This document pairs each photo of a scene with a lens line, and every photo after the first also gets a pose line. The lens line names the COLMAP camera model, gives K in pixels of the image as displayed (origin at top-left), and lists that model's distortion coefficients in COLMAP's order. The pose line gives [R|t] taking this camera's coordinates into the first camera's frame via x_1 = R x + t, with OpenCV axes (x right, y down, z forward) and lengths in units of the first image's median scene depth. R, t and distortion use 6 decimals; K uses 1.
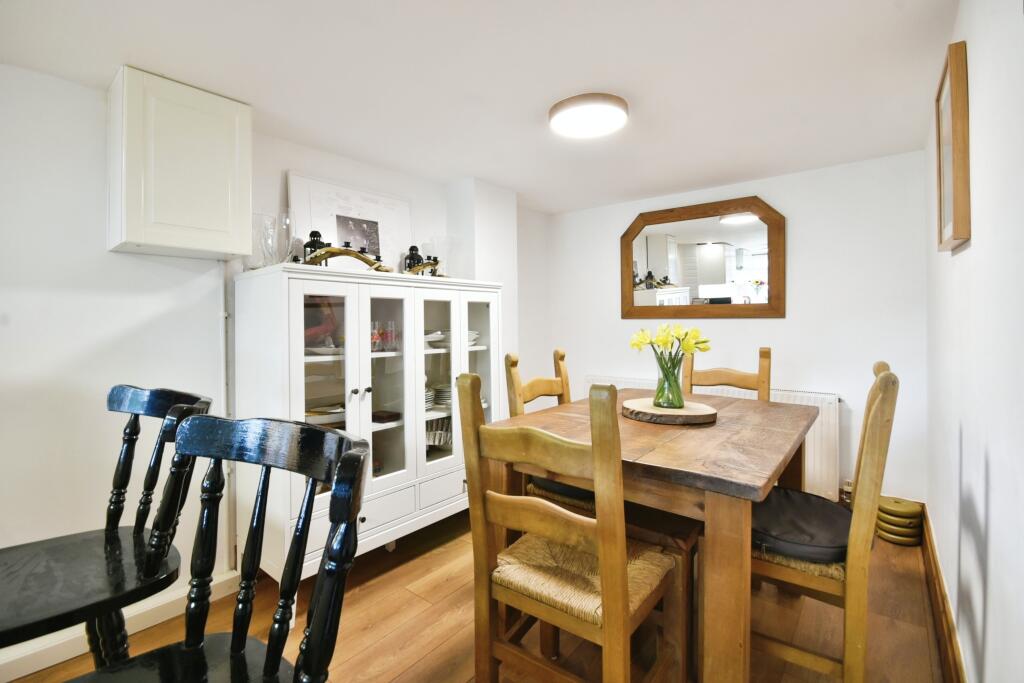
lens RADIAL K [[453.7, 0, 506.7], [0, 453.7, 324.8], [0, 0, 1]] dist [-0.002064, -0.000172]
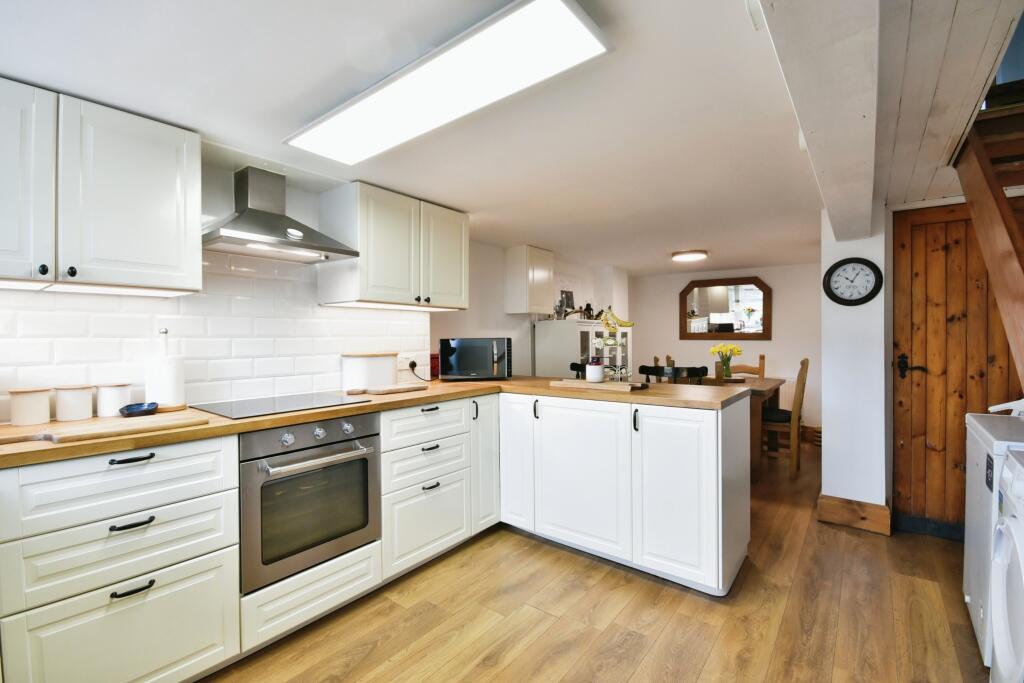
lens RADIAL K [[453.7, 0, 512.0], [0, 453.7, 341.3], [0, 0, 1]] dist [-0.002064, -0.000172]
pose [[0.999388, 0.005556, 0.034548, -0.563896], [-0.005701, 0.999975, 0.004113, -0.012744], [-0.034524, -0.004308, 0.999395, -0.905093]]
